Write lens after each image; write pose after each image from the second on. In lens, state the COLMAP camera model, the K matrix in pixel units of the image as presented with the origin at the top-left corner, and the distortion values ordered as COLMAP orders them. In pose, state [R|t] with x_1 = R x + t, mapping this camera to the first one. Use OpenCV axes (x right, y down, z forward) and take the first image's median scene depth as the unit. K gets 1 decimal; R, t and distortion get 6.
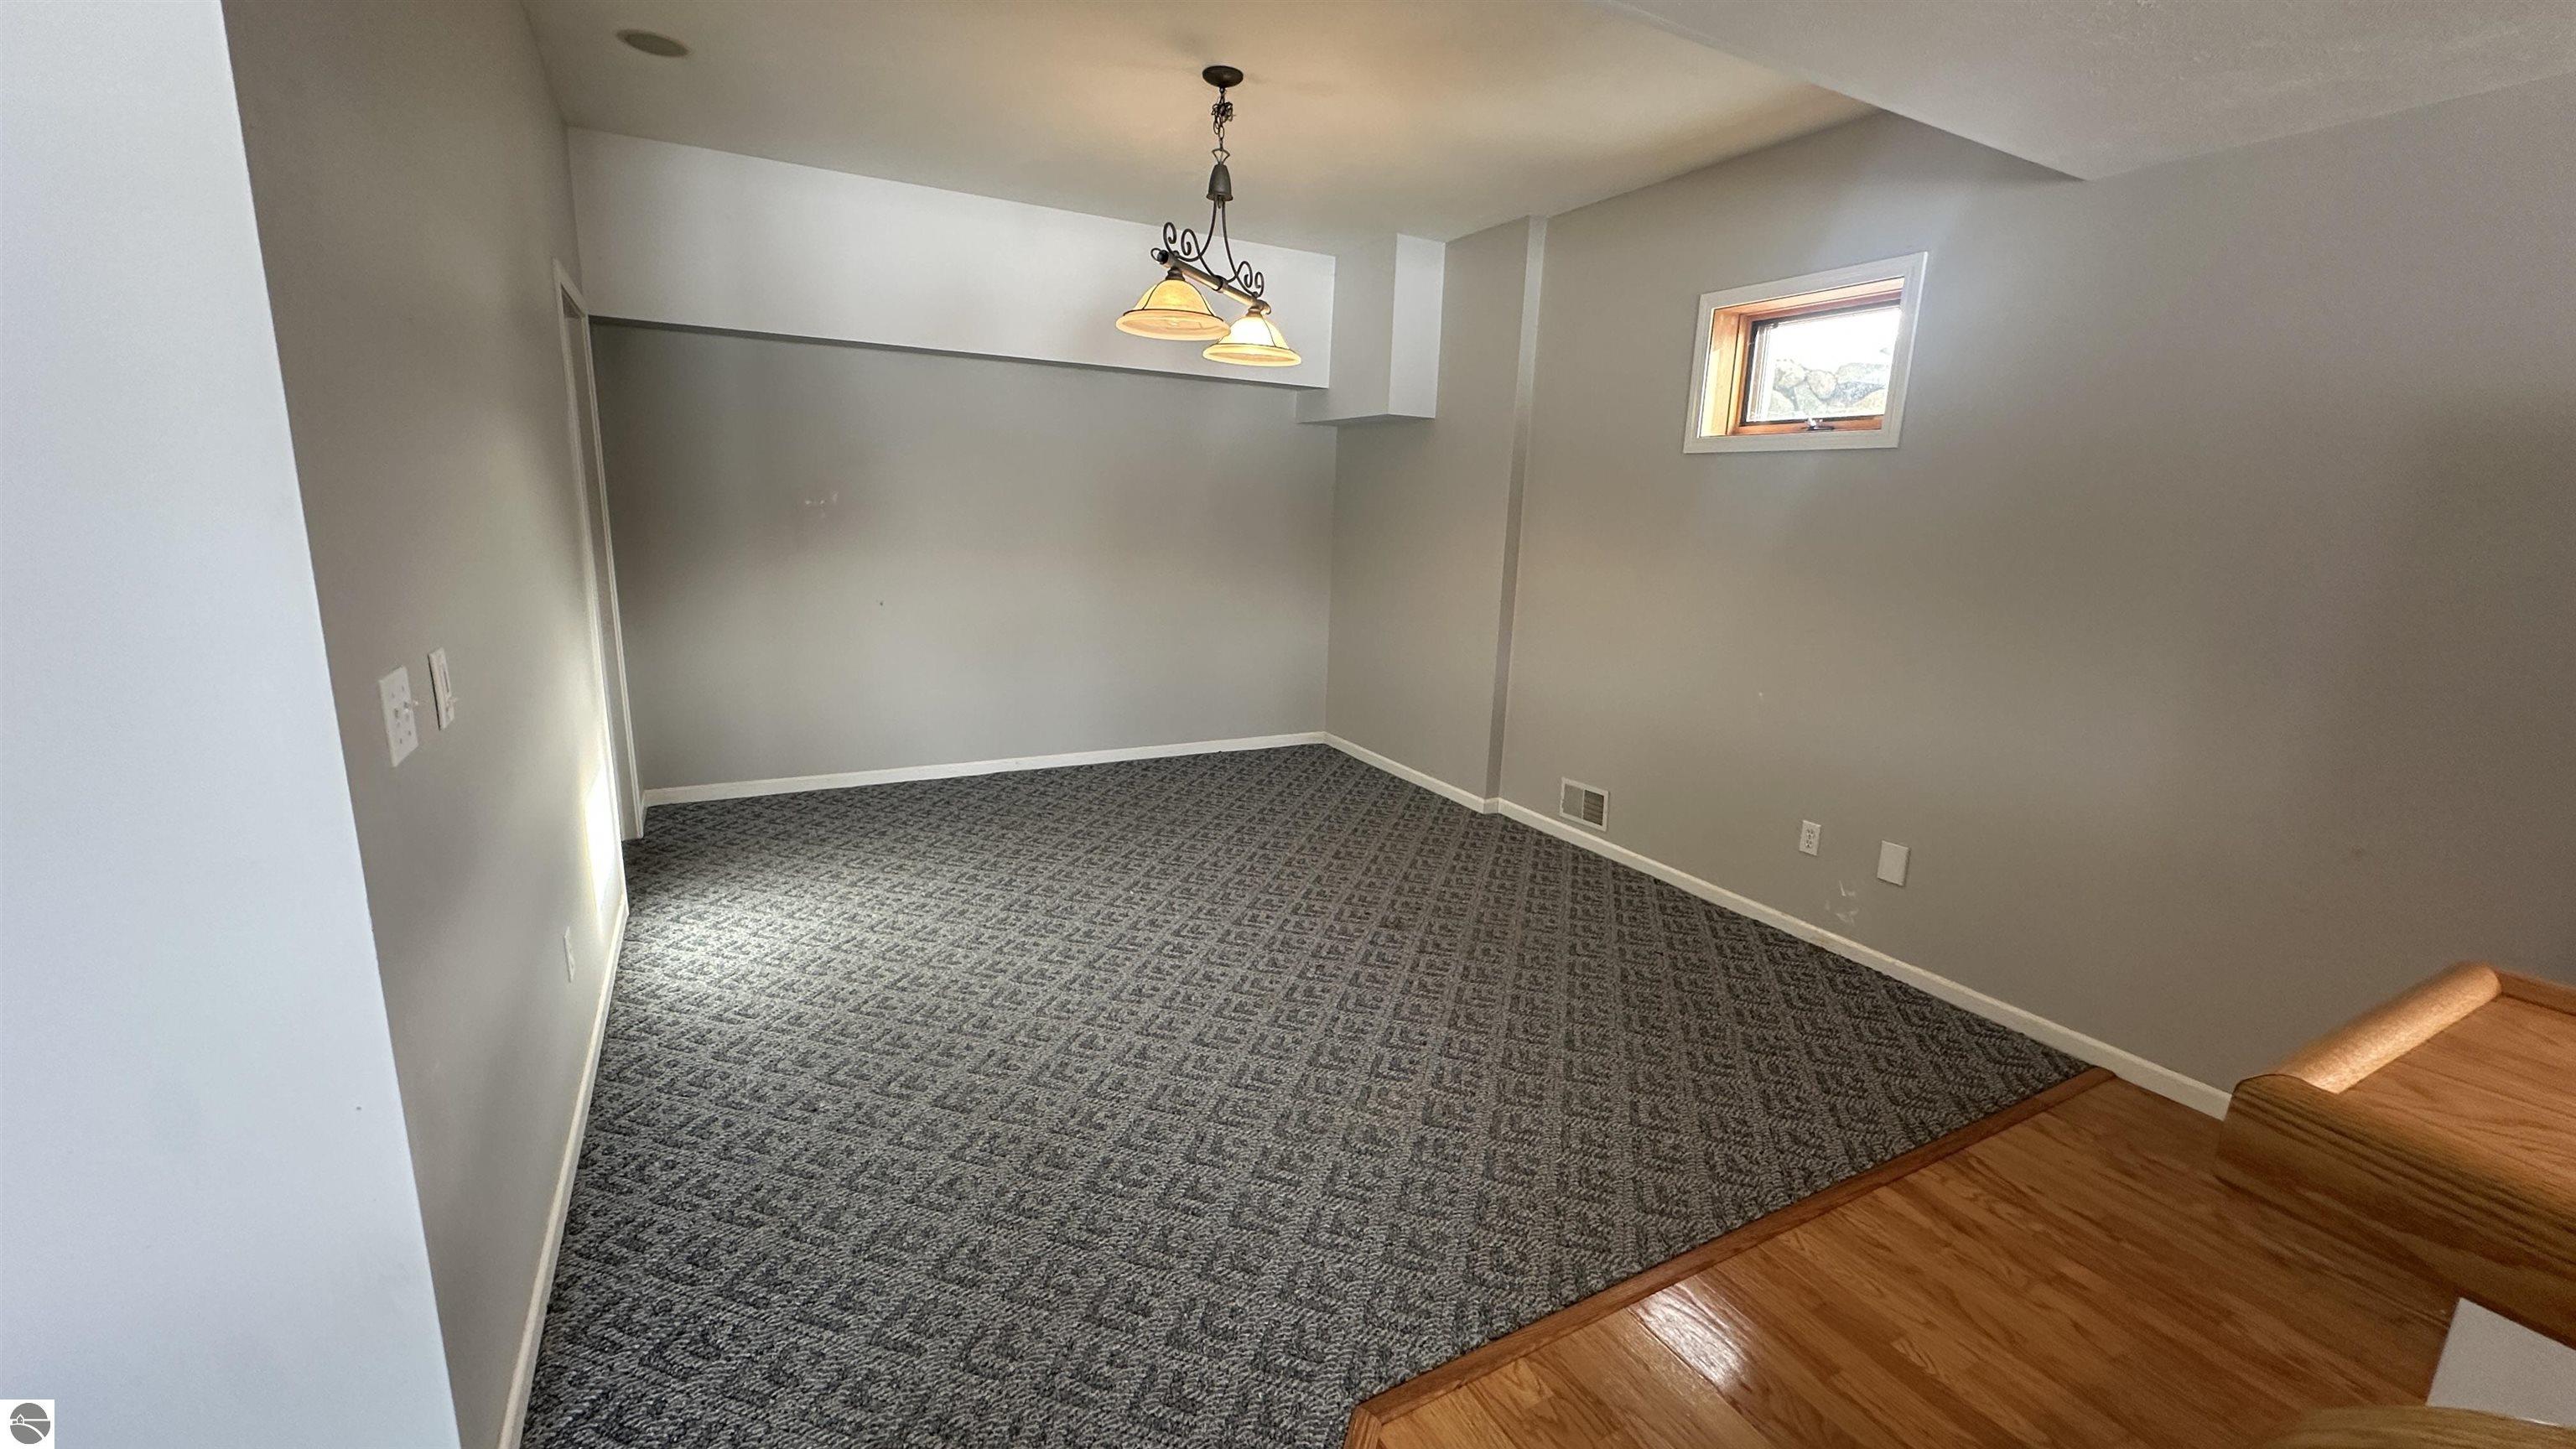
lens RADIAL K [[1026.4, 0, 1279.6], [0, 1026.4, 727.7], [0, 0, 1]] dist [-0.001211, 0.000921]
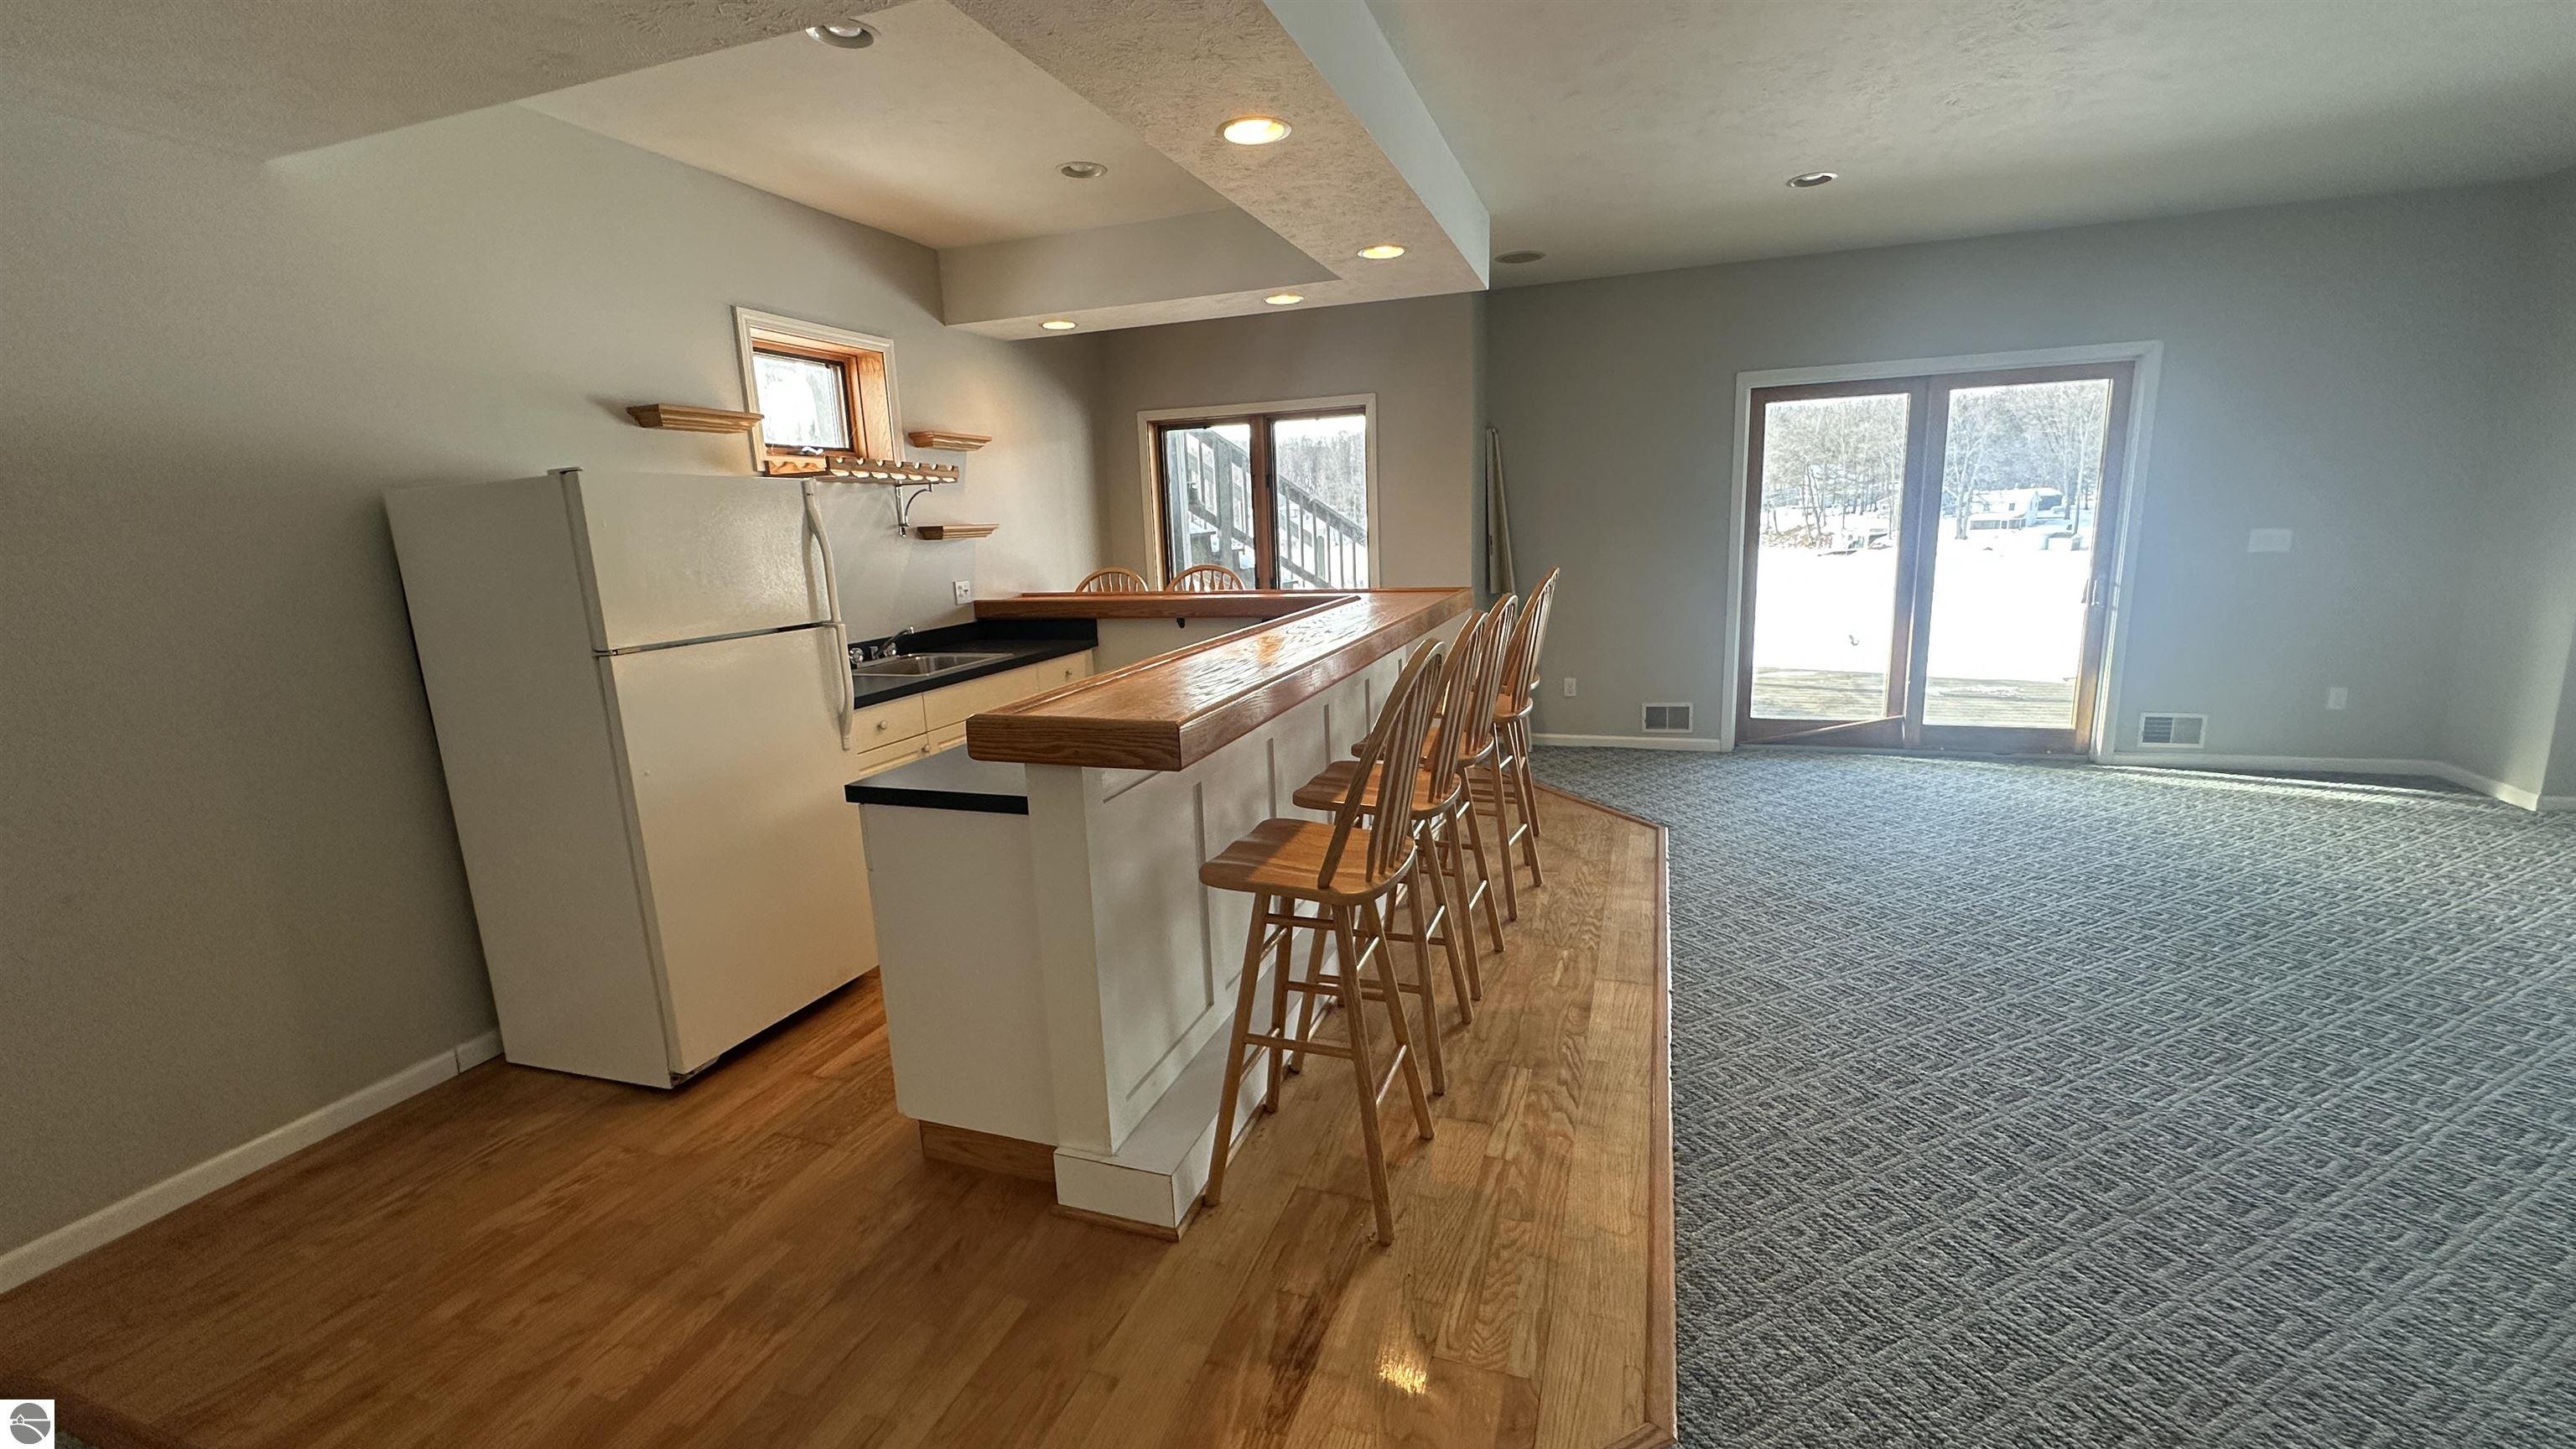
lens RADIAL K [[1026.4, 0, 1287.3], [0, 1026.4, 725.4], [0, 0, 1]] dist [-0.001211, 0.000921]
pose [[-0.673678, -0.155388, 0.722504, -0.206265], [0.178359, 0.914560, 0.362999, -0.102115], [-0.717179, 0.373410, -0.588404, 0.445845]]
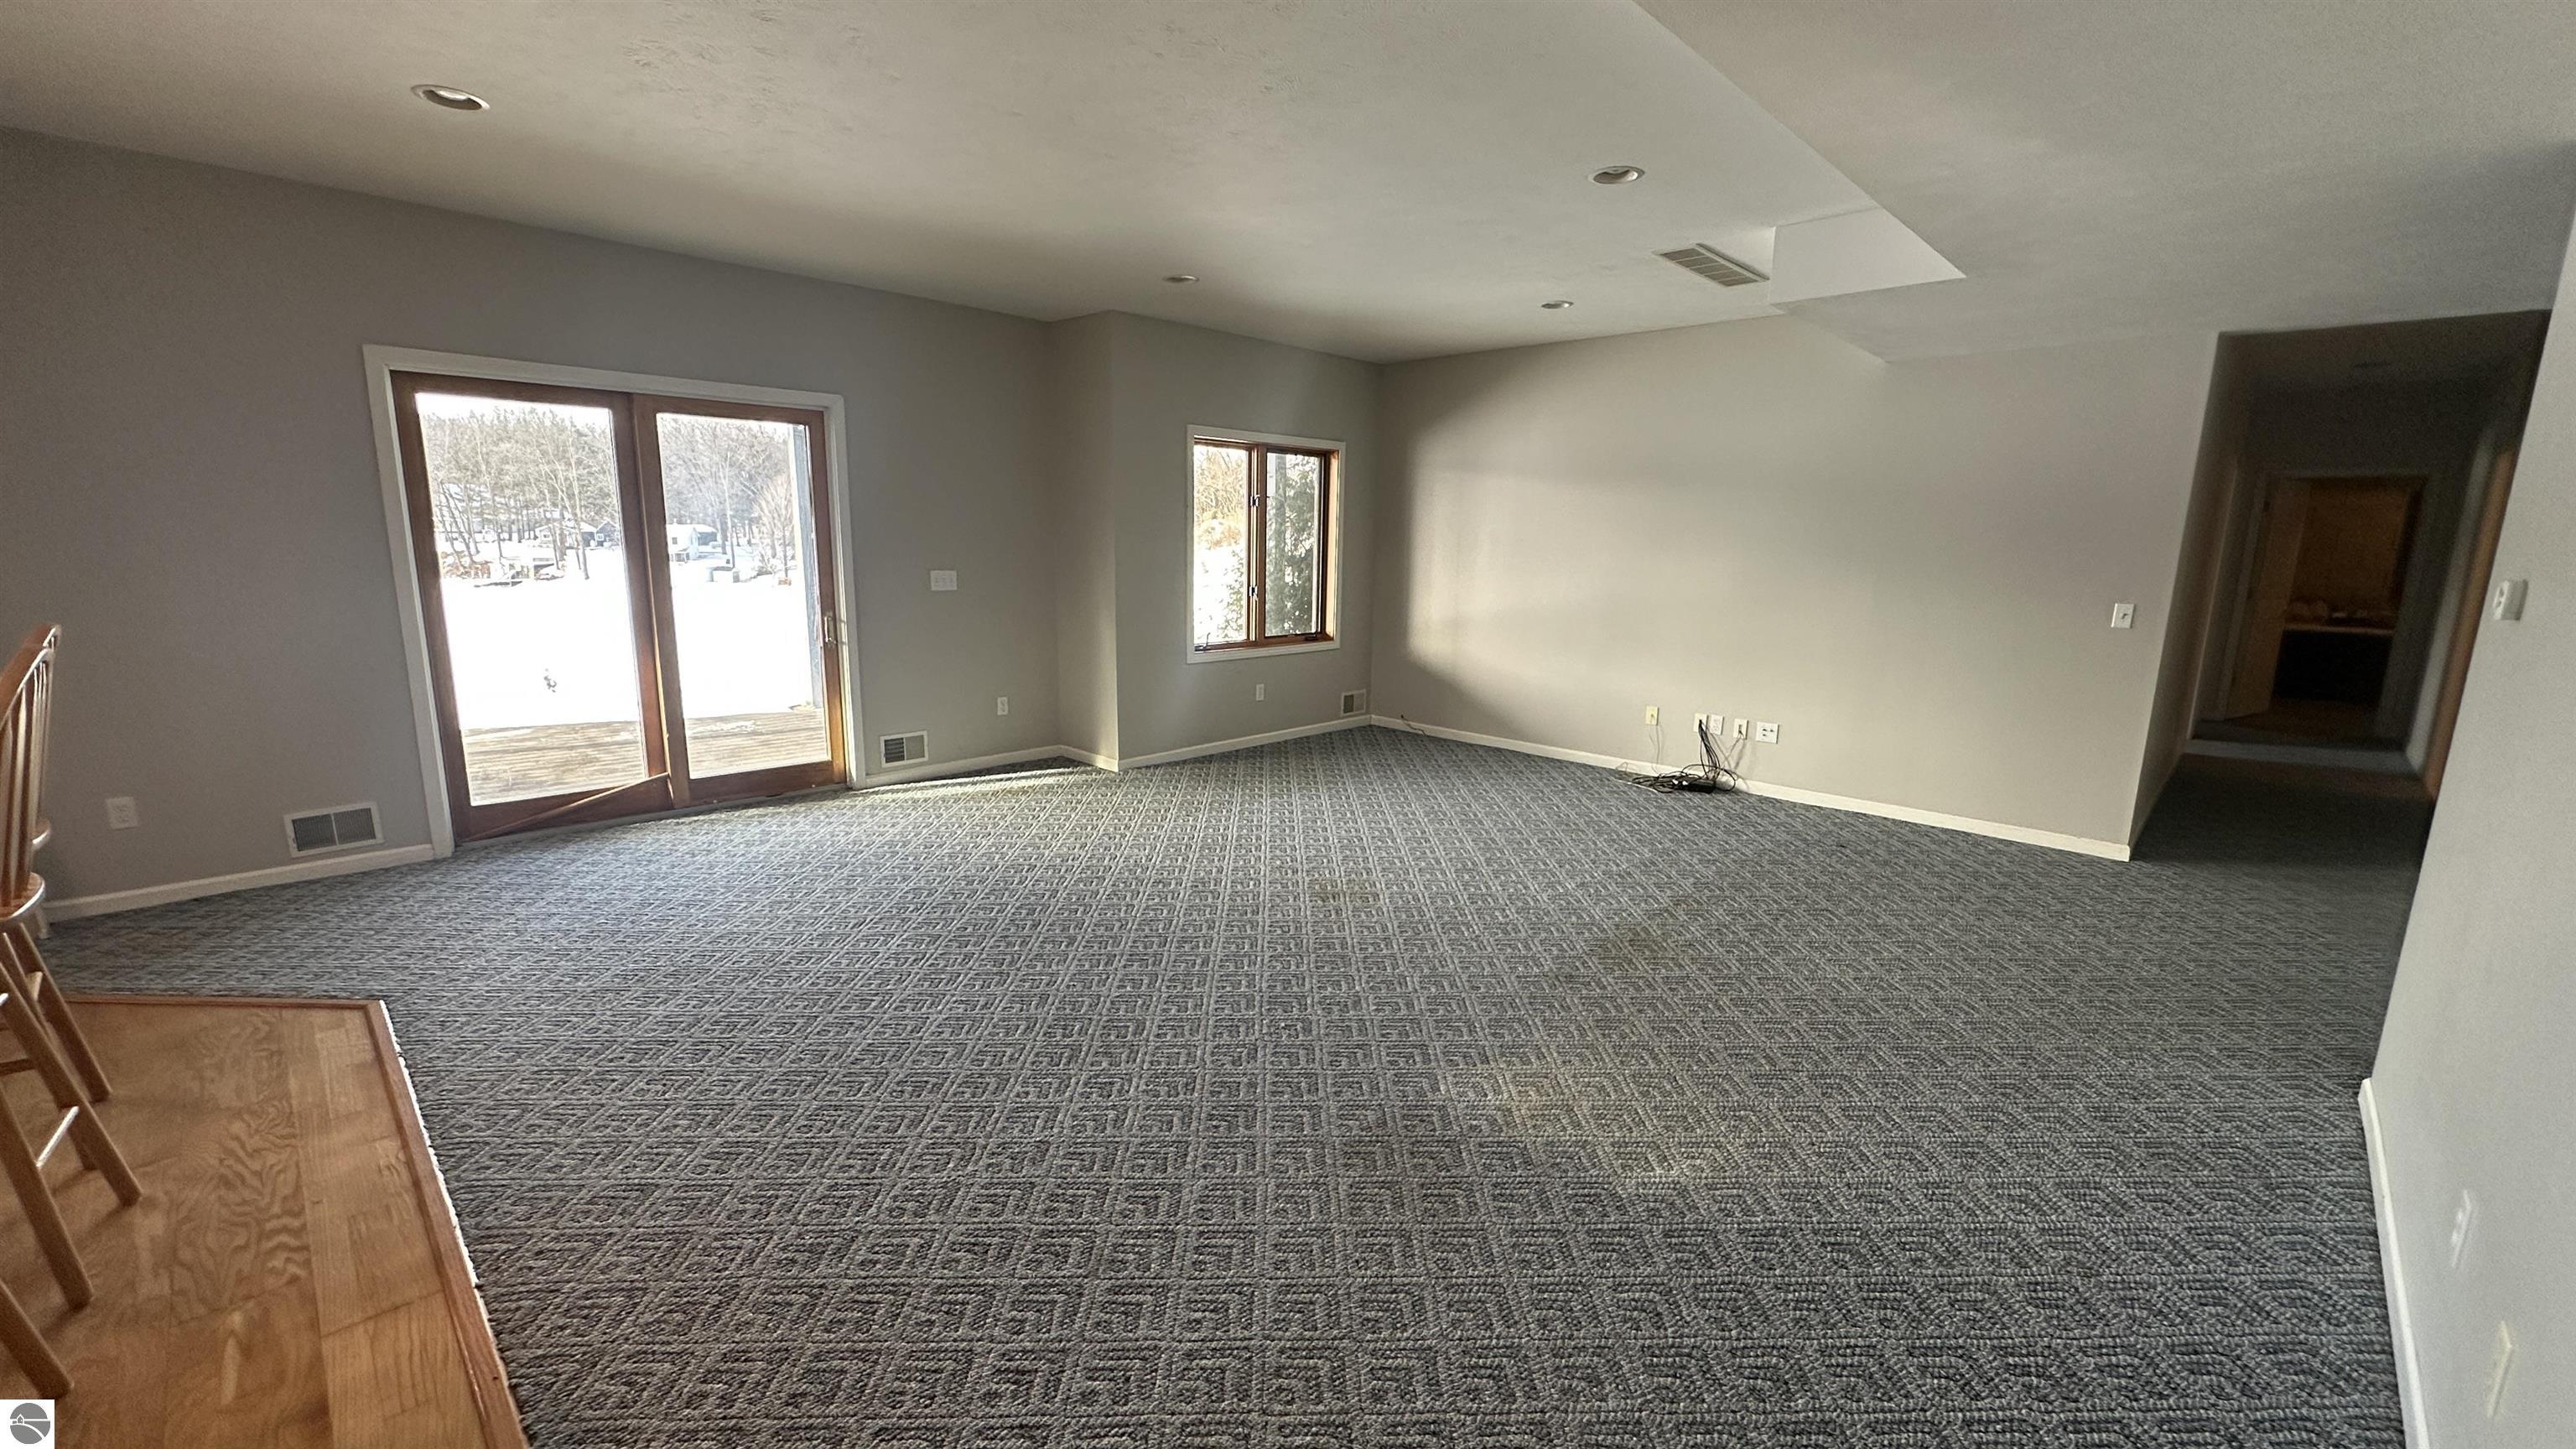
lens RADIAL K [[1026.4, 0, 1283.2], [0, 1026.4, 723.6], [0, 0, 1]] dist [-0.001211, 0.000921]
pose [[-0.952913, 0.002015, -0.303239, -0.083739], [-0.116829, 0.920347, 0.373246, -0.060883], [0.279837, 0.391098, -0.876775, 0.280669]]
